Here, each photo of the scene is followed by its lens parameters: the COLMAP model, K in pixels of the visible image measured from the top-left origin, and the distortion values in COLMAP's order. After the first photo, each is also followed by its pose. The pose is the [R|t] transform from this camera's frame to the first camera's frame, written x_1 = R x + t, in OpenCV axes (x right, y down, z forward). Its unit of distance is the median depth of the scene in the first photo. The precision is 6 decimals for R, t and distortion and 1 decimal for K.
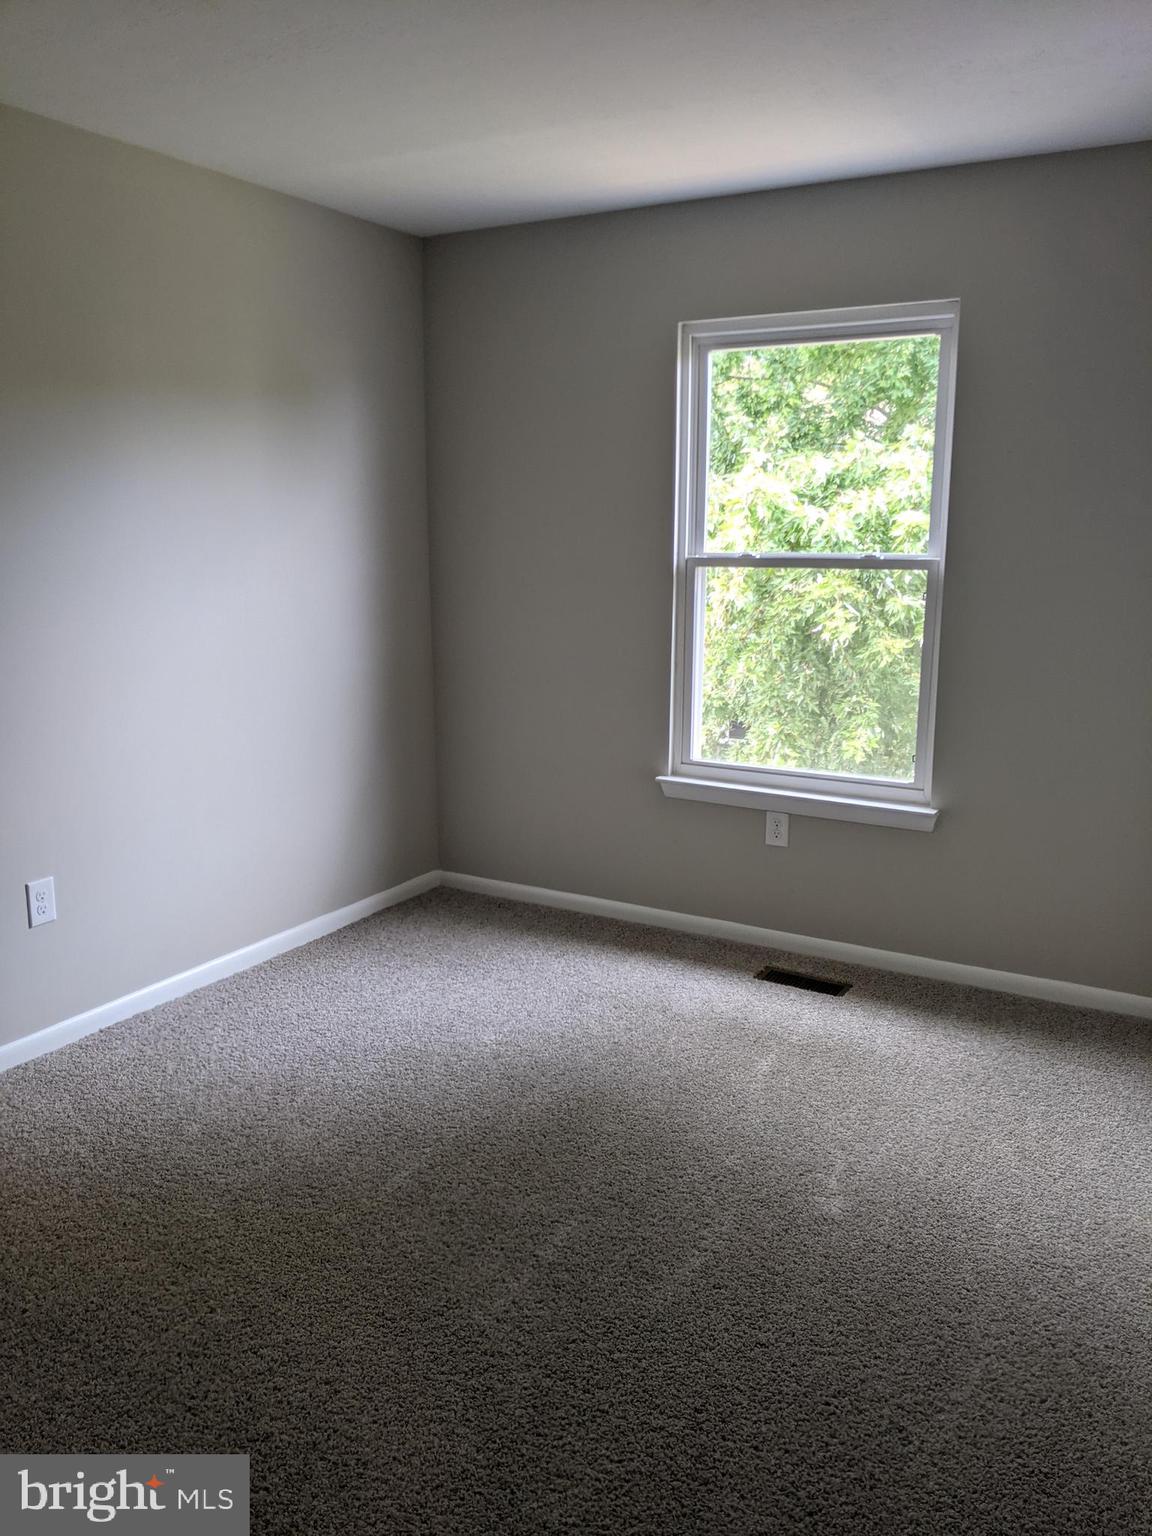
lens RADIAL K [[1228.9, 0, 591.4], [0, 1228.9, 772.1], [0, 0, 1]] dist [0.106899, -0.233933]
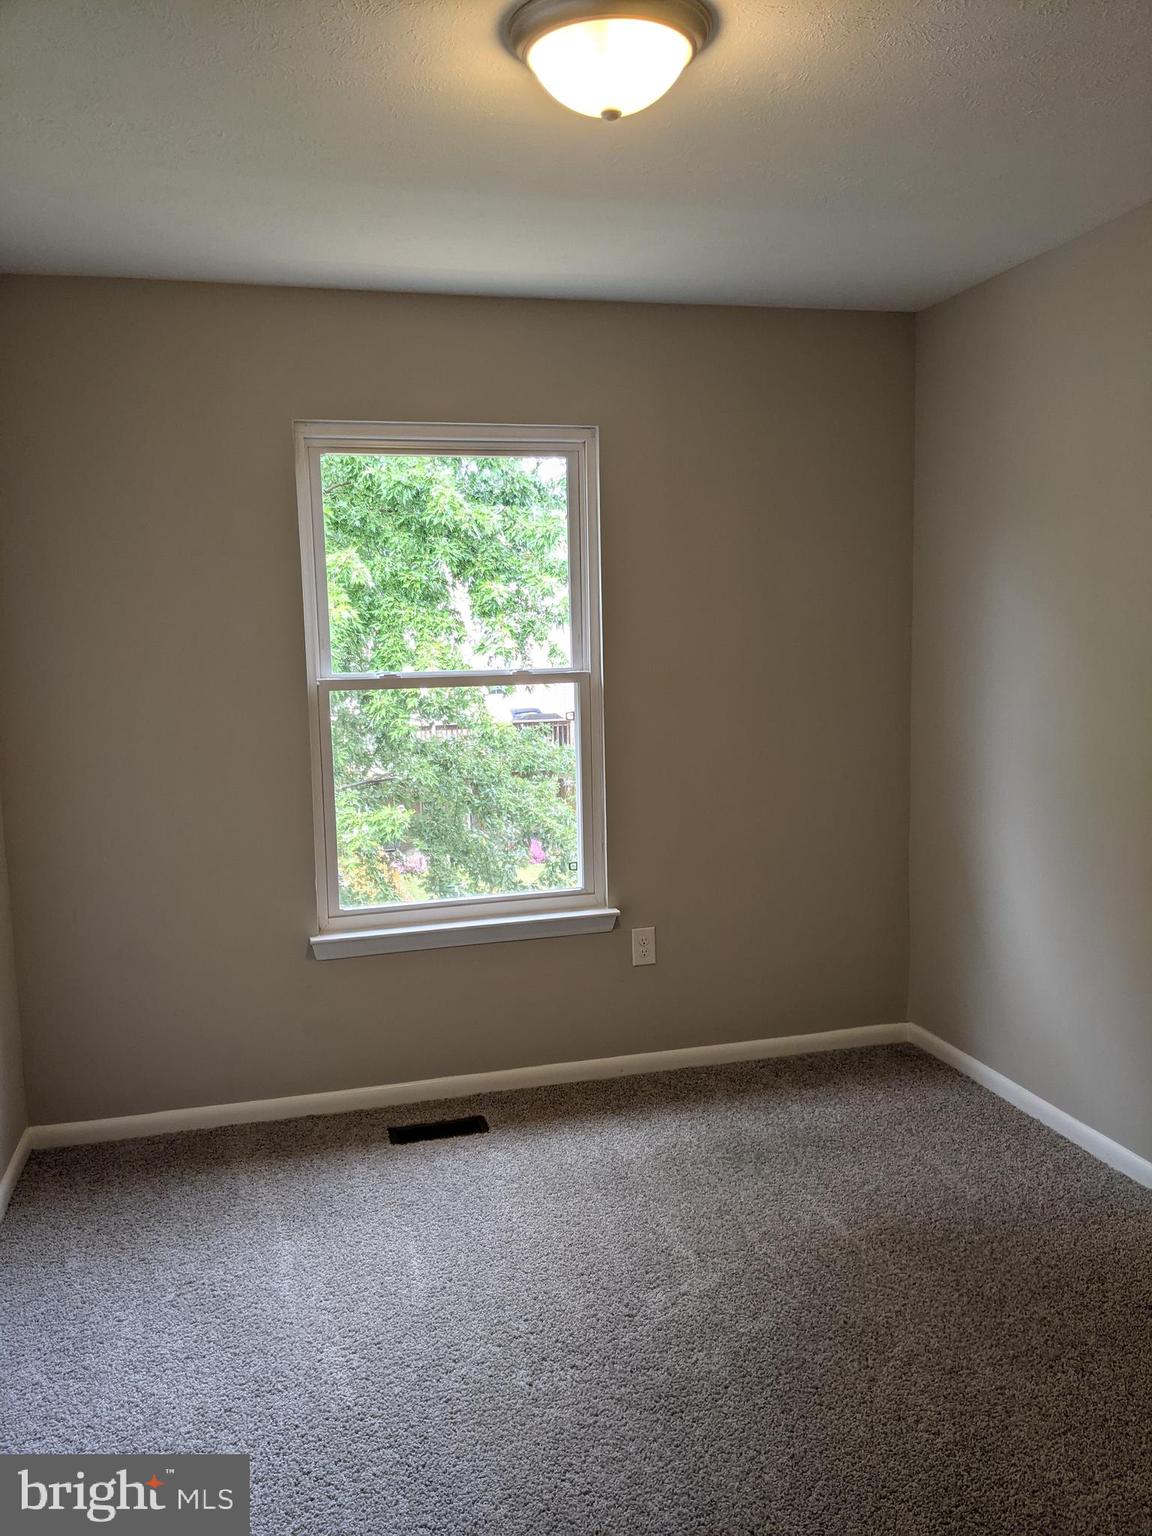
lens RADIAL K [[1228.9, 0, 591.4], [0, 1228.9, 772.1], [0, 0, 1]] dist [0.106899, -0.233933]
pose [[0.691588, -0.108229, 0.714138, -0.431758], [0.179599, 0.983425, -0.024888, -0.056083], [-0.699607, 0.145470, 0.699563, 0.271625]]
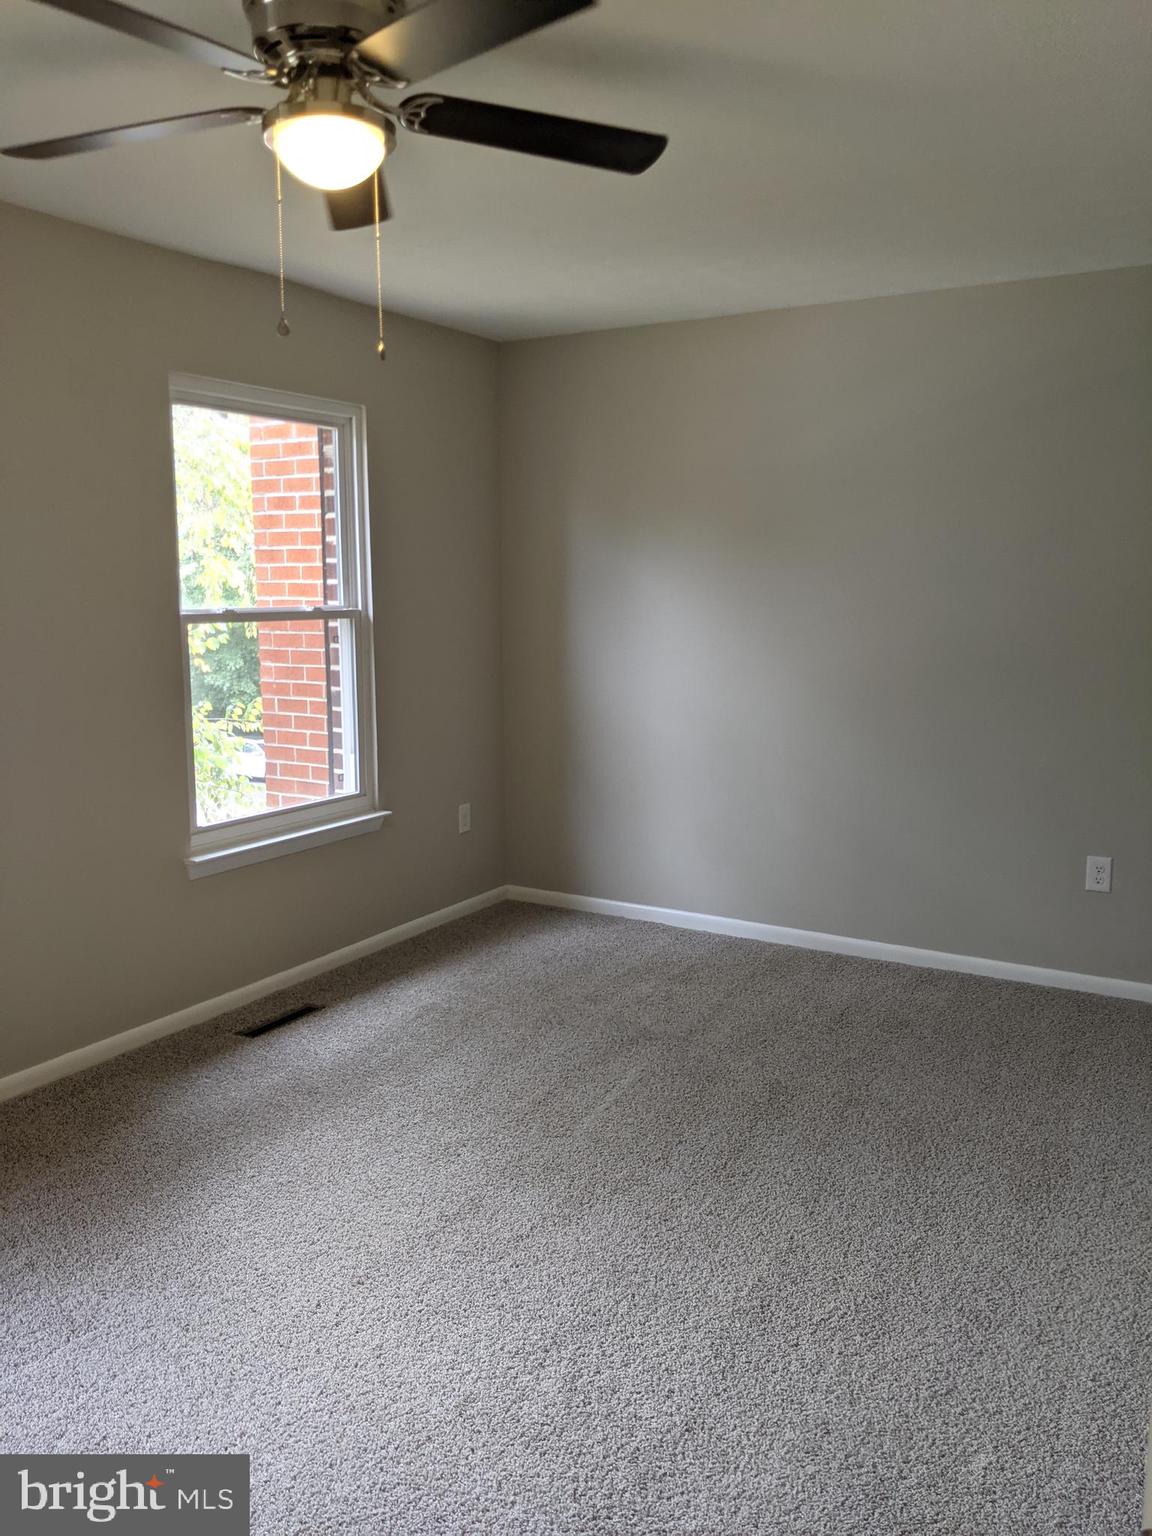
lens RADIAL K [[1228.9, 0, 591.4], [0, 1228.9, 772.1], [0, 0, 1]] dist [0.106899, -0.233933]
pose [[0.001843, -0.135301, 0.990803, -0.891651], [0.254973, 0.958120, 0.130364, -0.105229], [-0.966947, 0.252387, 0.036264, 0.709824]]
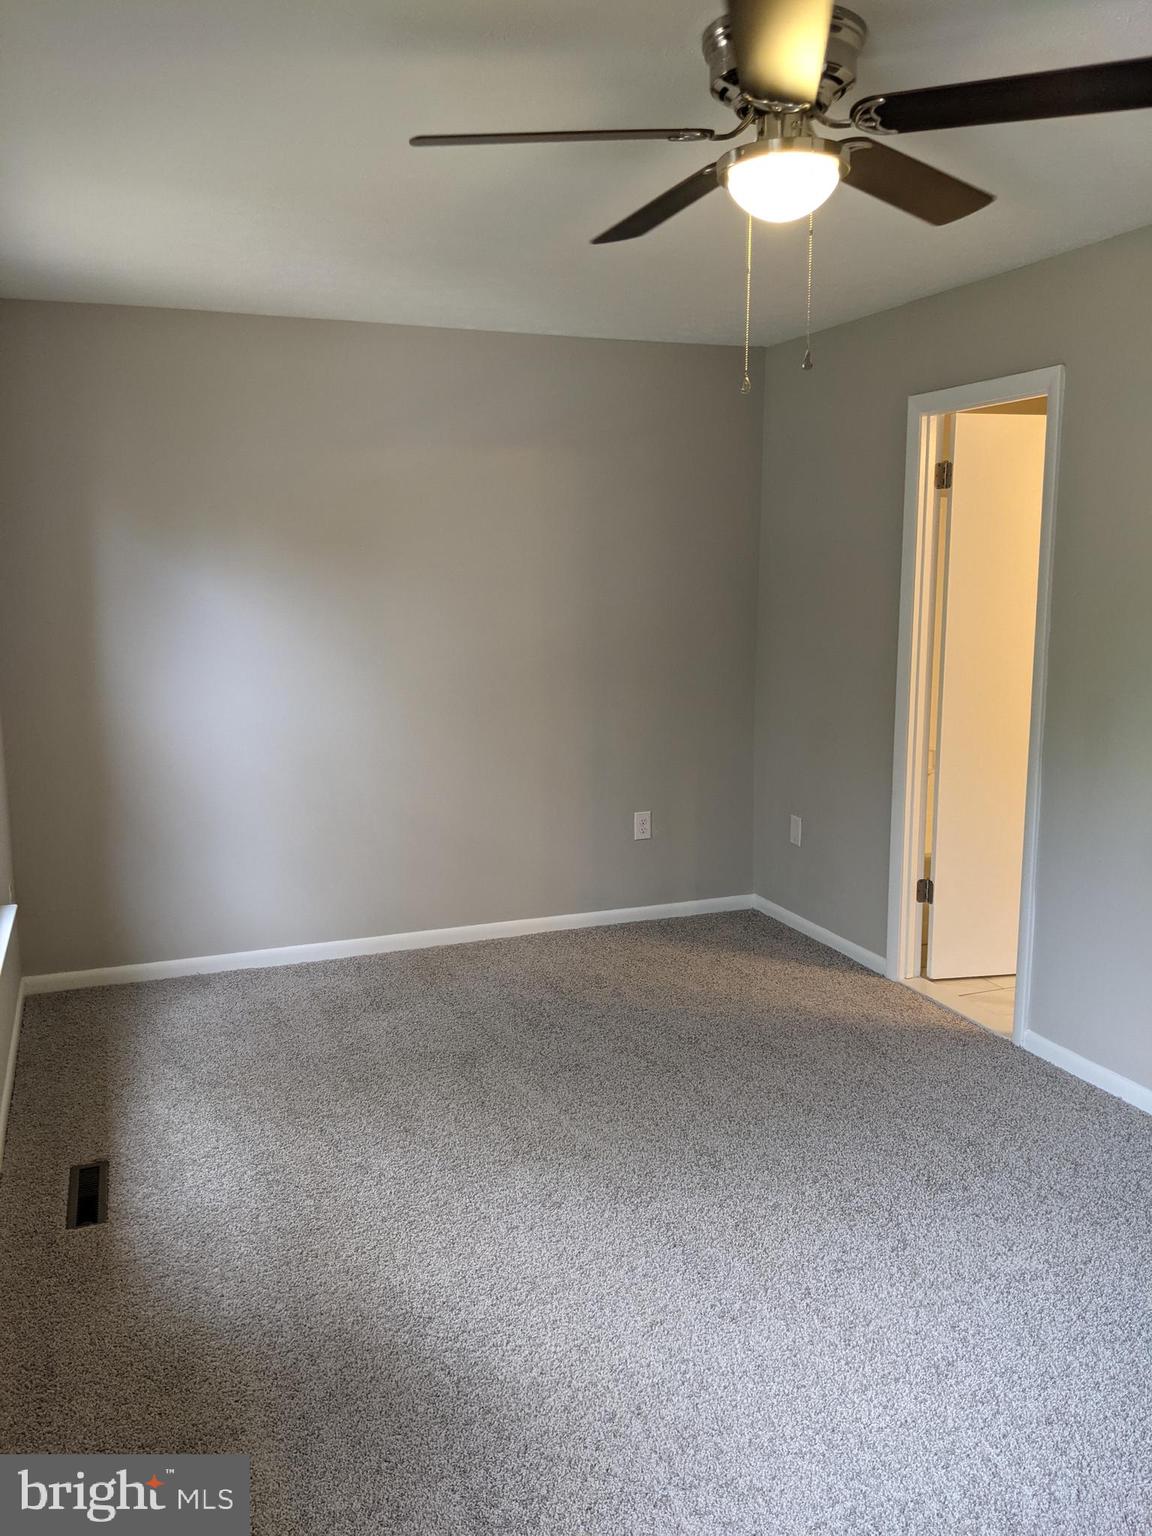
lens RADIAL K [[1228.9, 0, 591.4], [0, 1228.9, 772.1], [0, 0, 1]] dist [0.106899, -0.233933]
pose [[-0.784603, -0.075929, 0.615332, -0.567772], [0.178364, 0.922873, 0.341309, -0.308001], [-0.593788, 0.377545, -0.710546, 1.377993]]
